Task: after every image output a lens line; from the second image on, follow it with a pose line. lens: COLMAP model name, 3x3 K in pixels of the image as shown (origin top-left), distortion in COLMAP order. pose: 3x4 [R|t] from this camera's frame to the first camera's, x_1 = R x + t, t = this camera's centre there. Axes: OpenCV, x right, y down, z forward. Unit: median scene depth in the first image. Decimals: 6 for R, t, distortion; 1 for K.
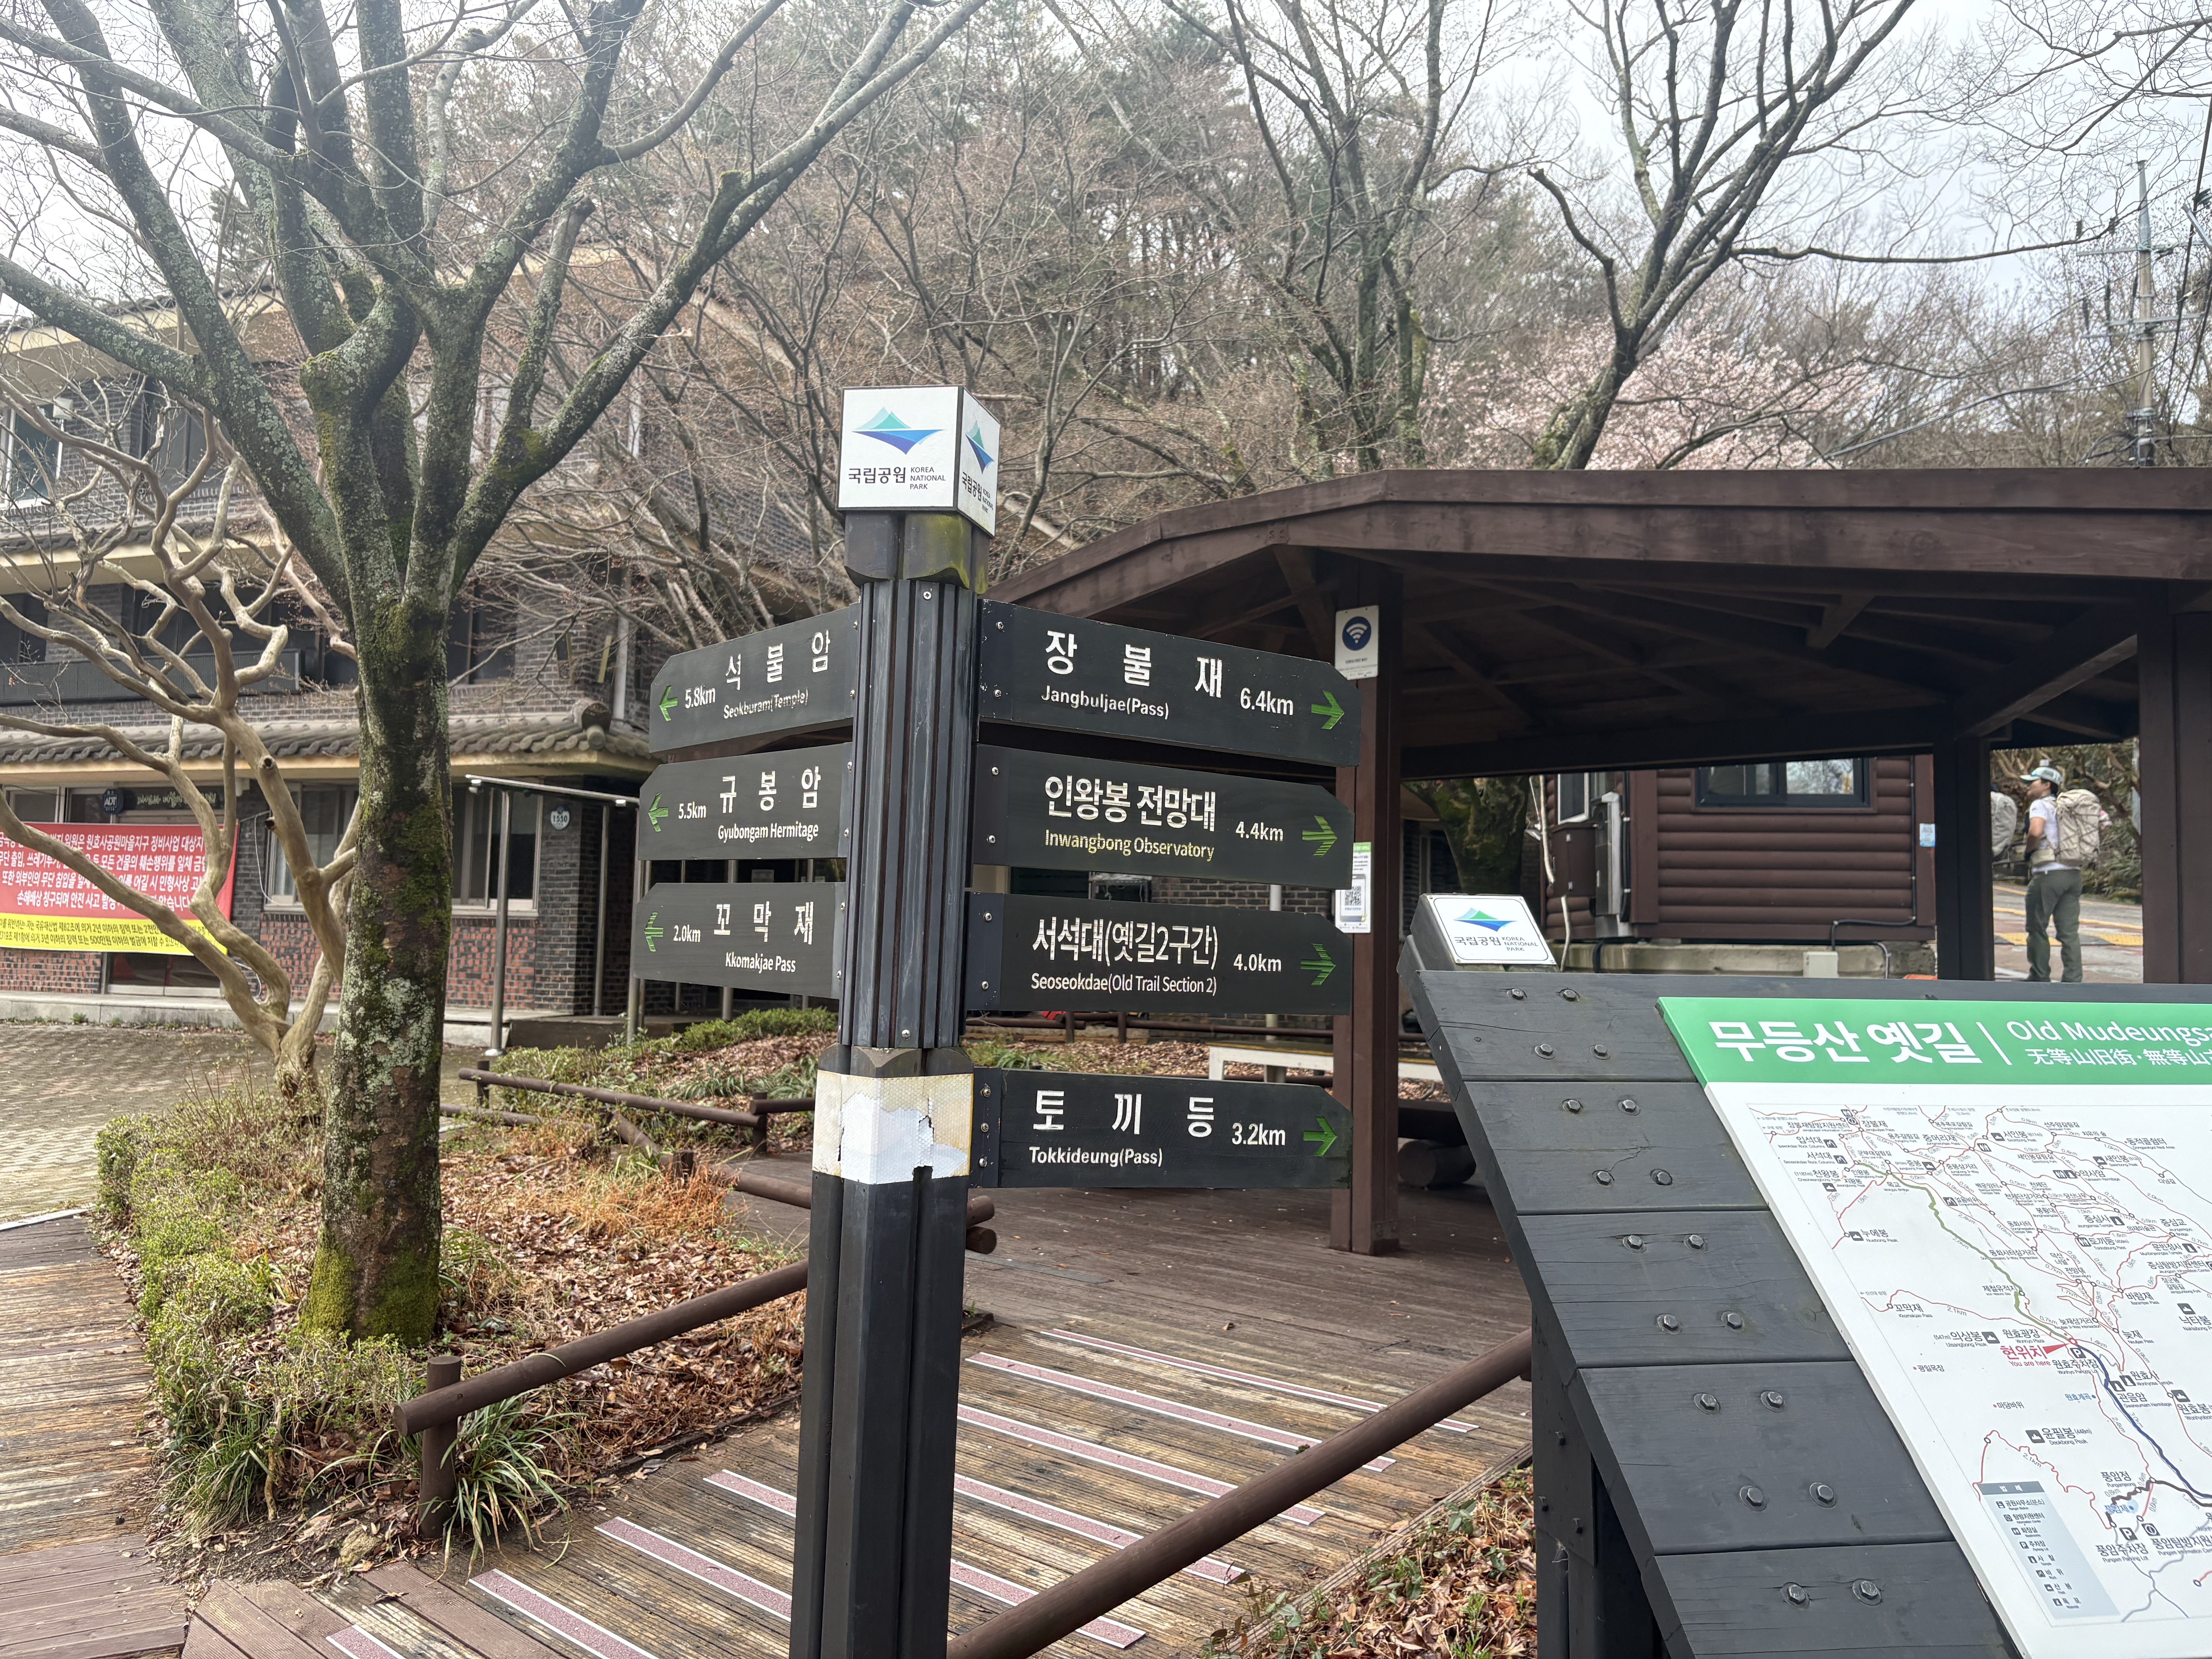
lens RADIAL K [[1659.7, 0, 1085.3], [0, 1659.7, 832.0], [0, 0, 1]] dist [0.054033, -0.064743]
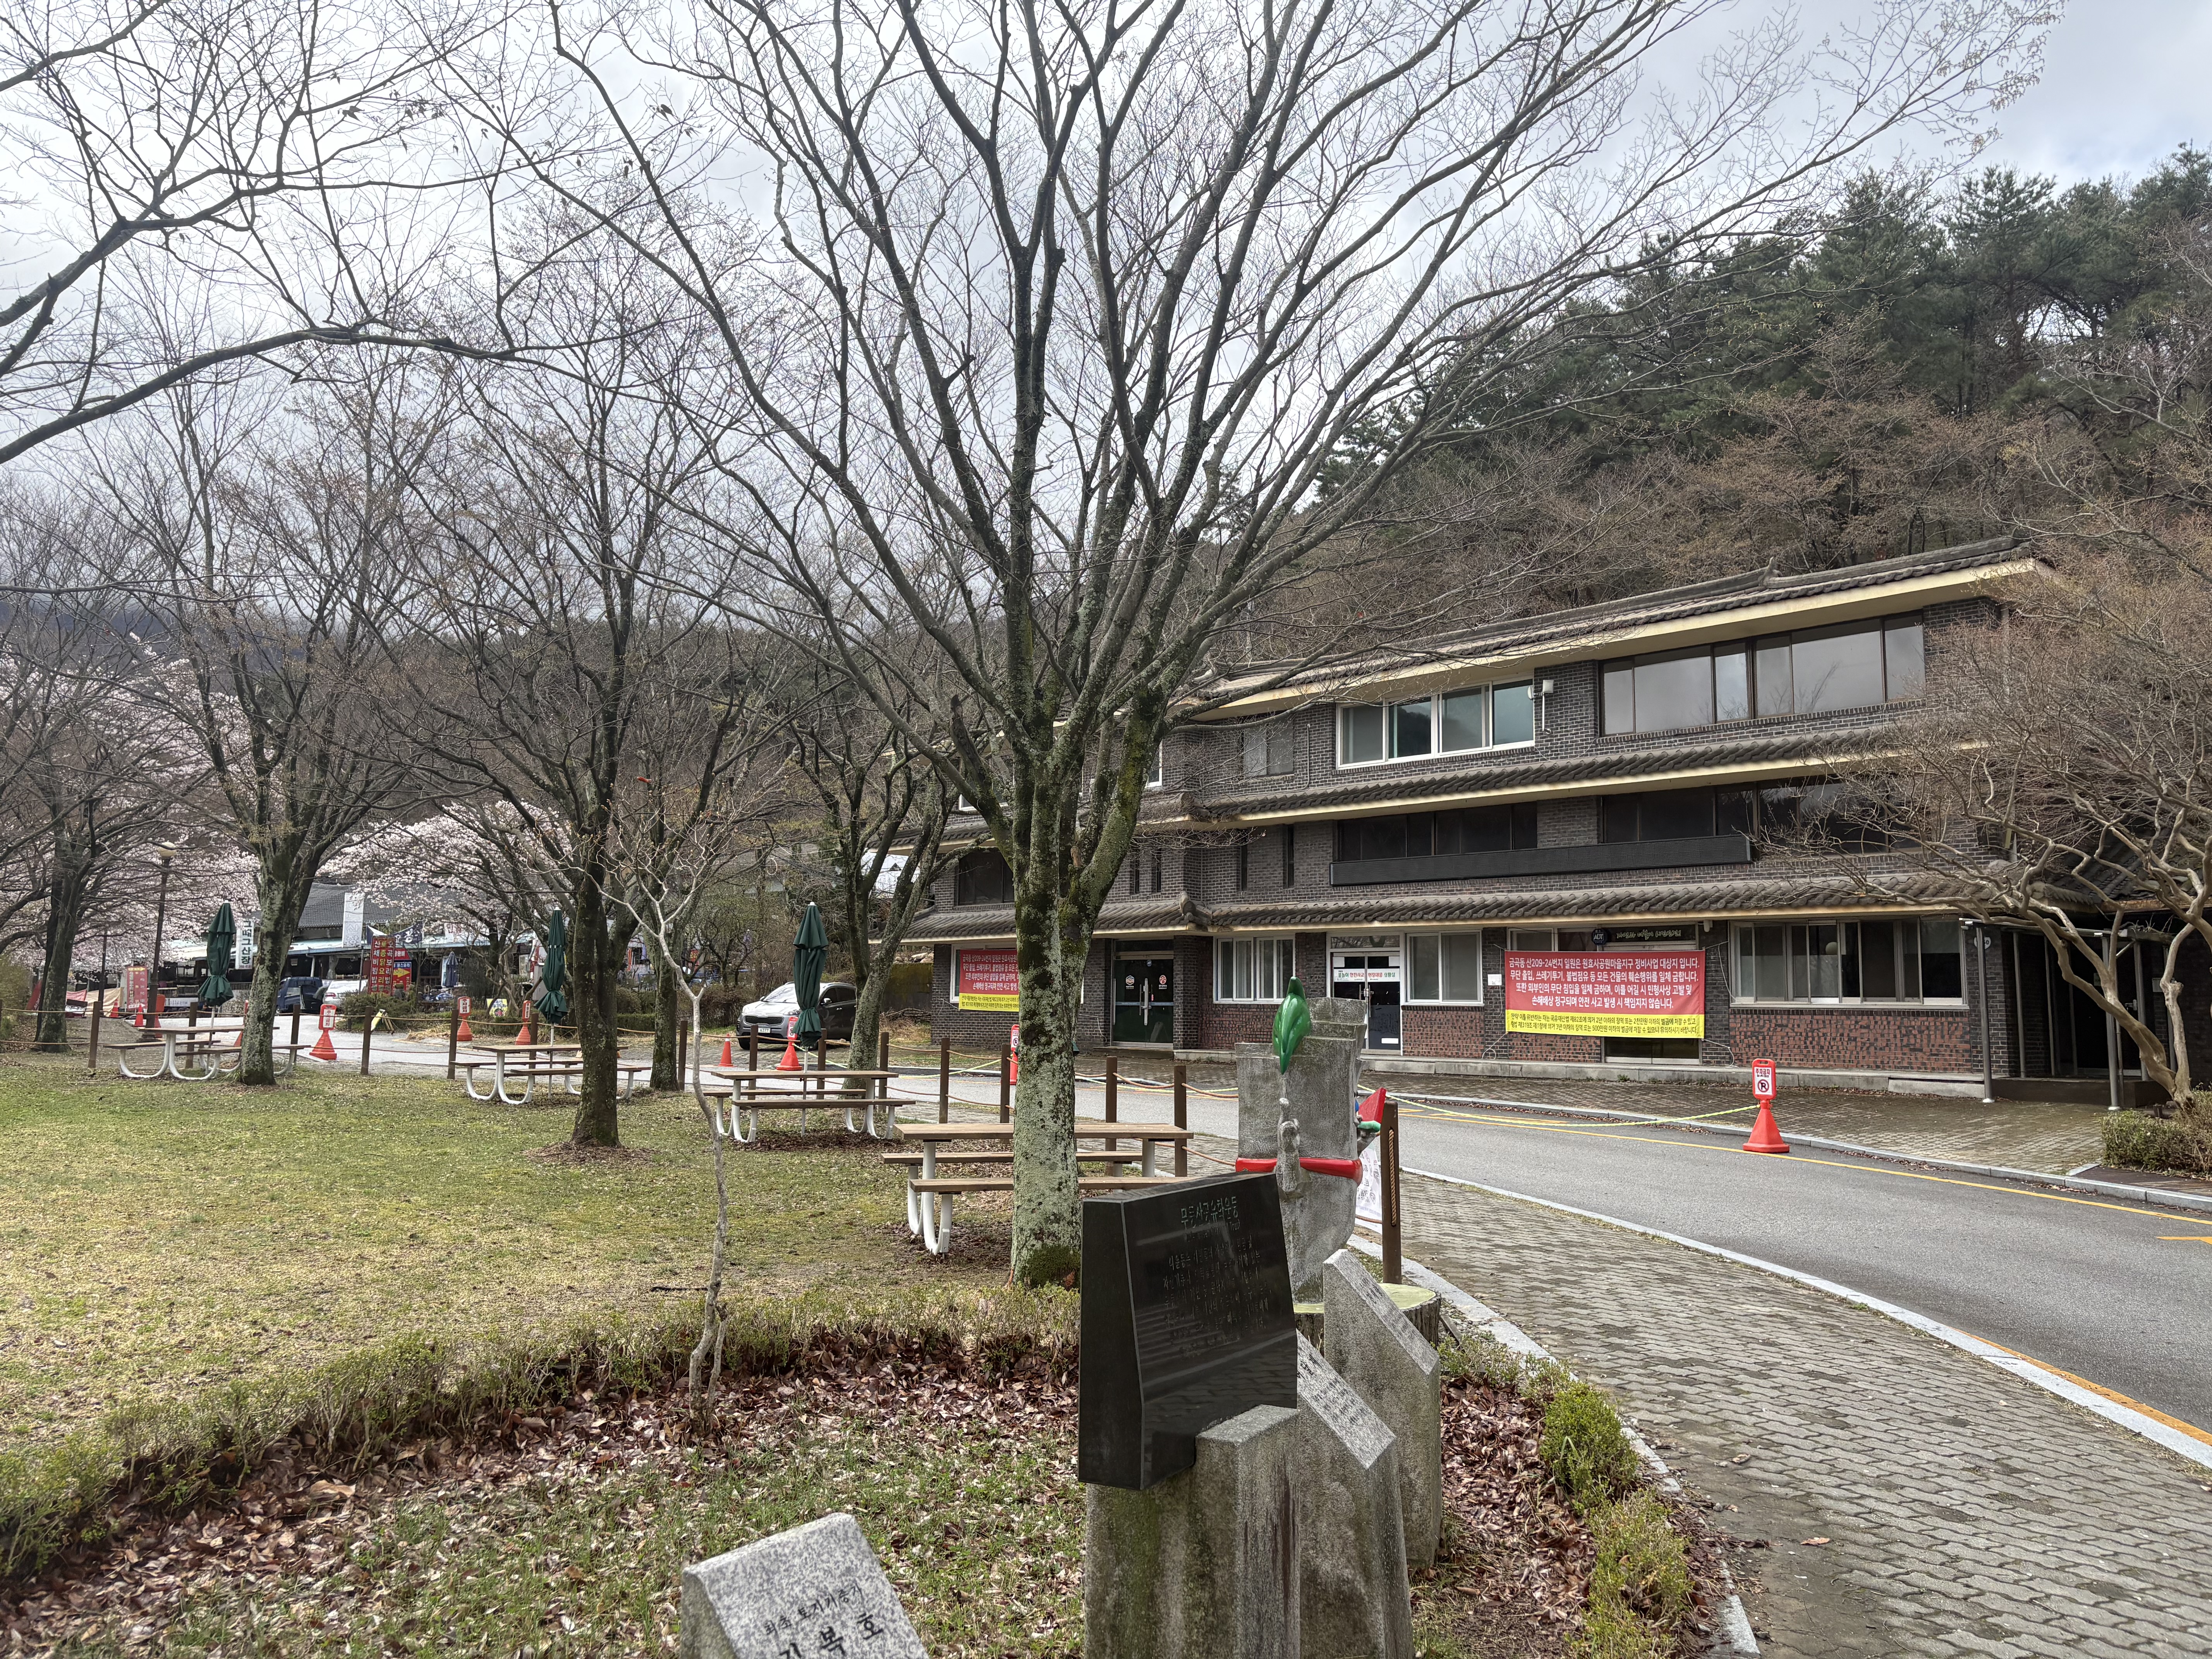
lens RADIAL K [[1659.7, 0, 1105.5], [0, 1659.7, 826.4], [0, 0, 1]] dist [0.054033, -0.064743]
pose [[0.913413, -0.058435, -0.402819, -0.738449], [0.037367, 0.997500, -0.059971, -0.087837], [0.405316, 0.039726, 0.913313, -1.157432]]
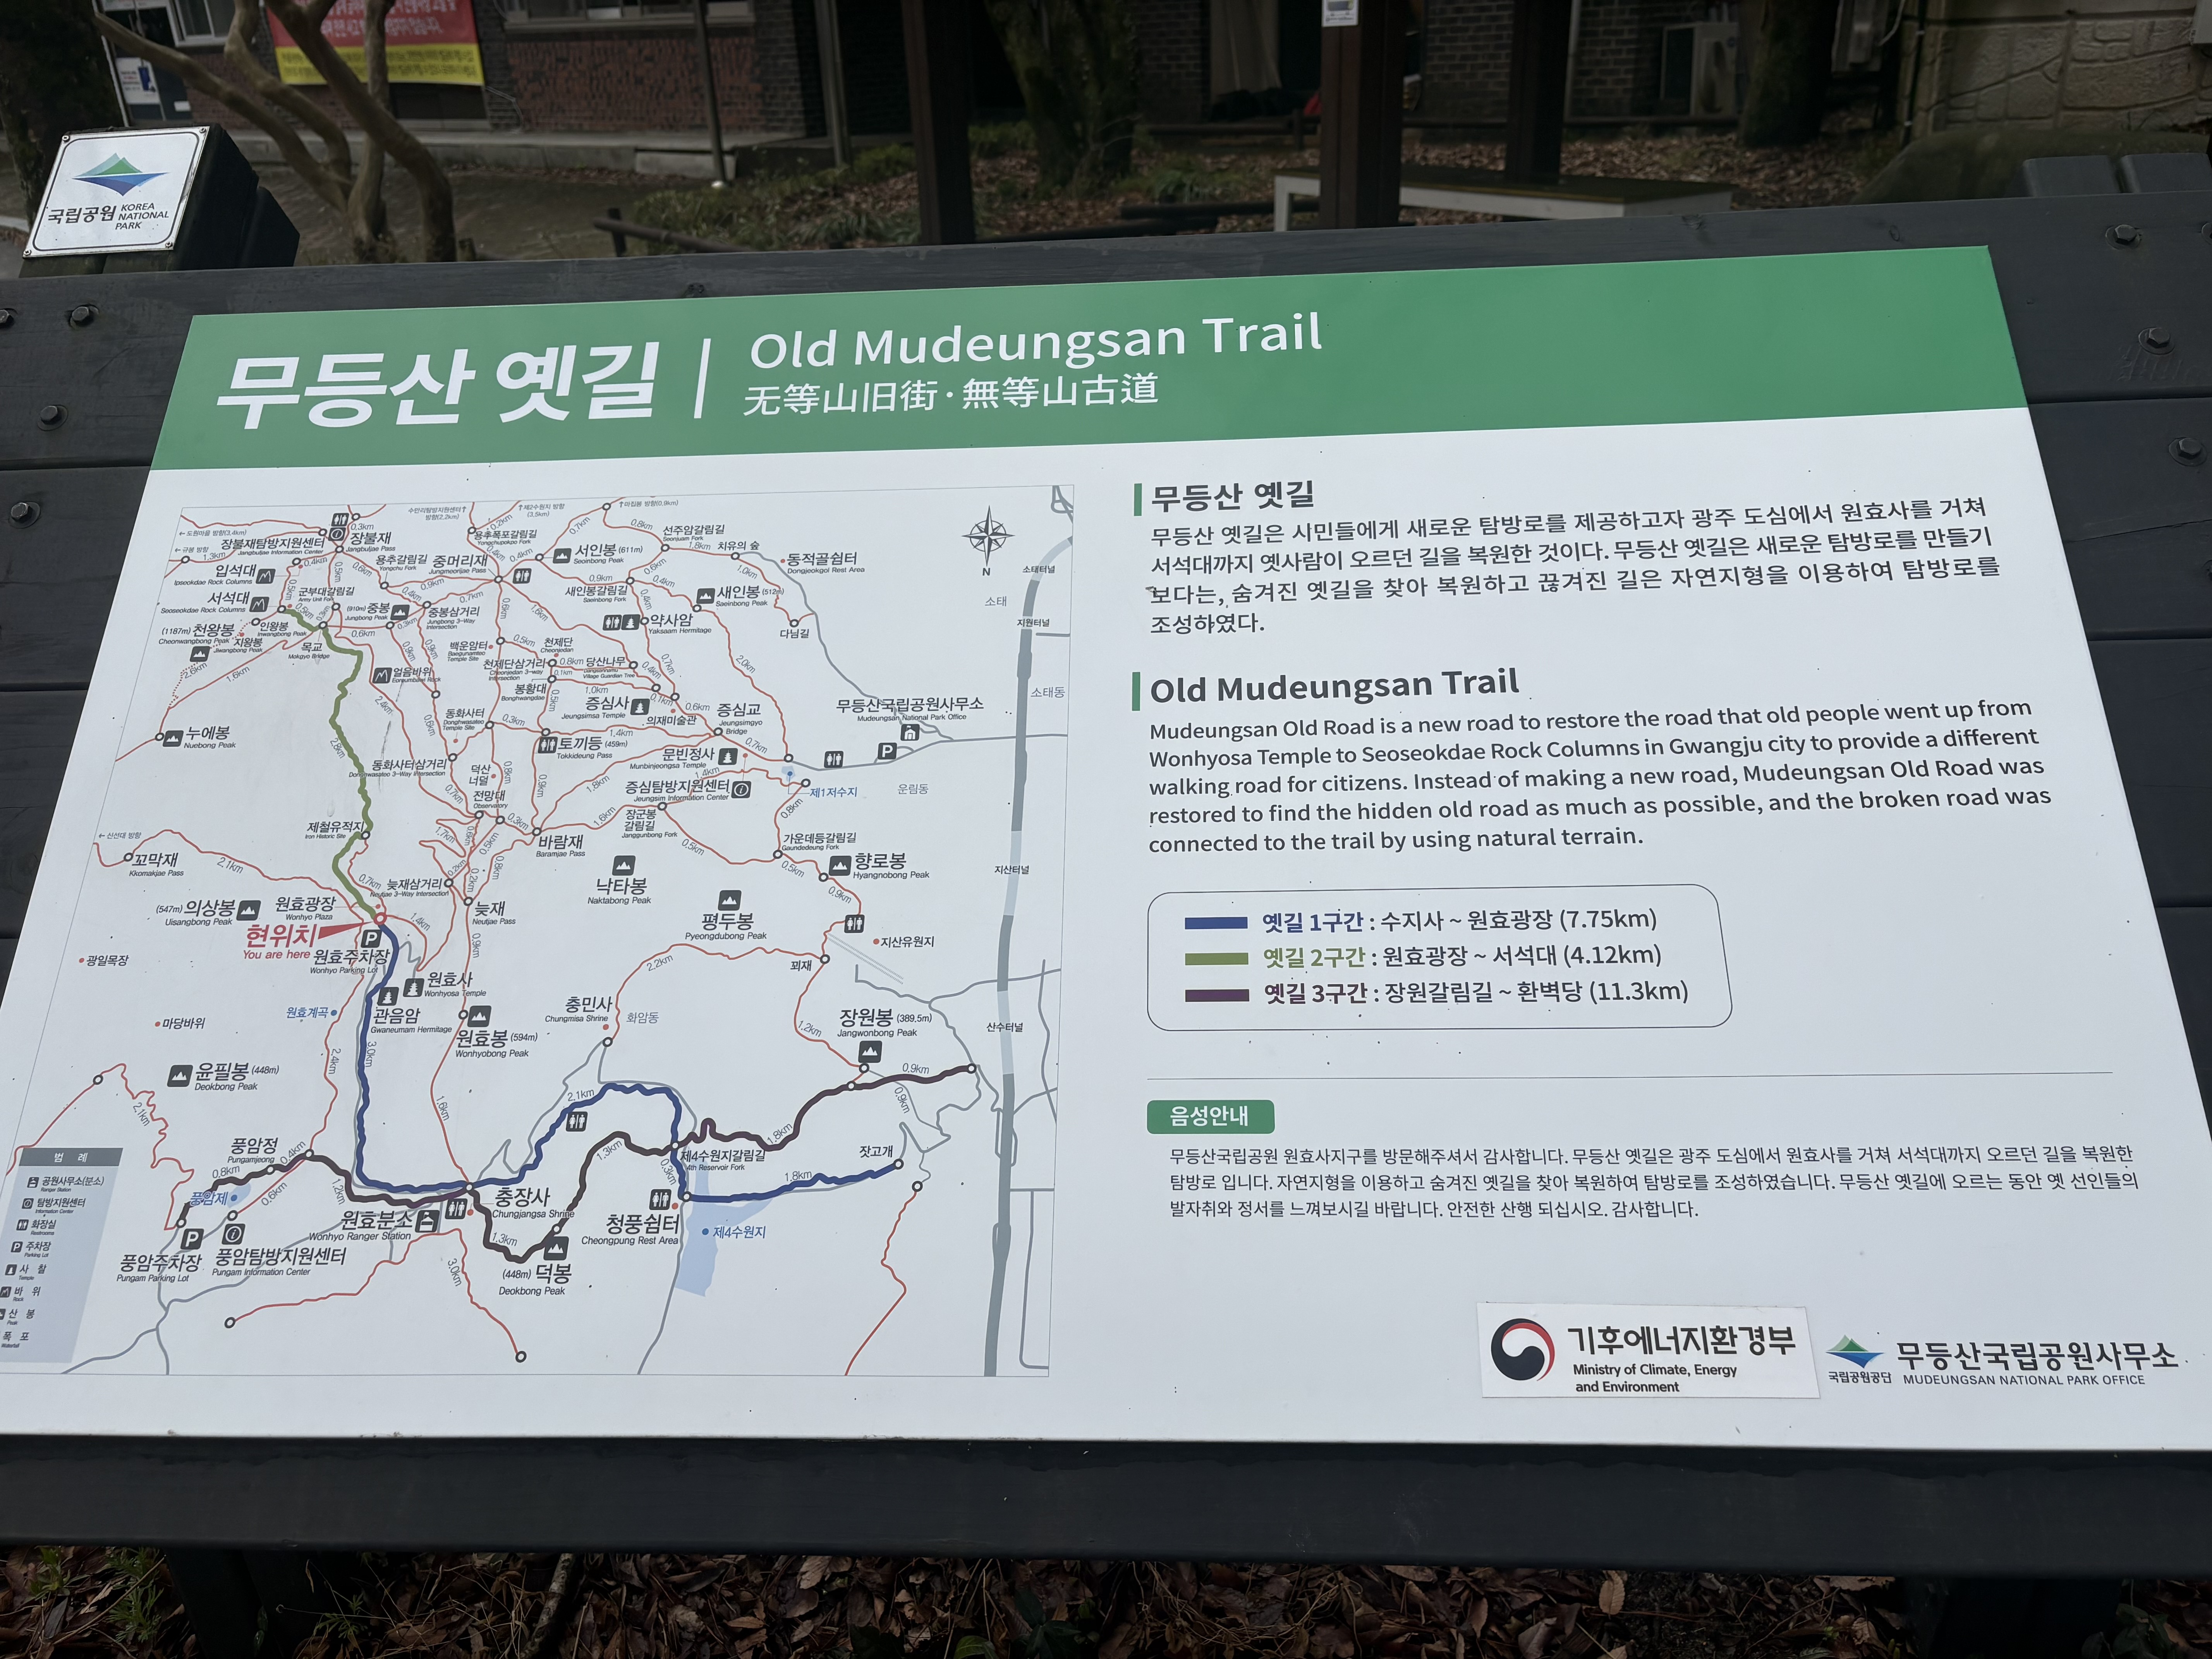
lens RADIAL K [[1659.7, 0, 1113.9], [0, 1659.7, 831.6], [0, 0, 1]] dist [0.054033, -0.064743]
pose [[0.974184, 0.043182, -0.221586, 0.140608], [0.073398, 0.867626, 0.491770, -0.003172], [0.213489, -0.495339, 0.842058, 0.074407]]
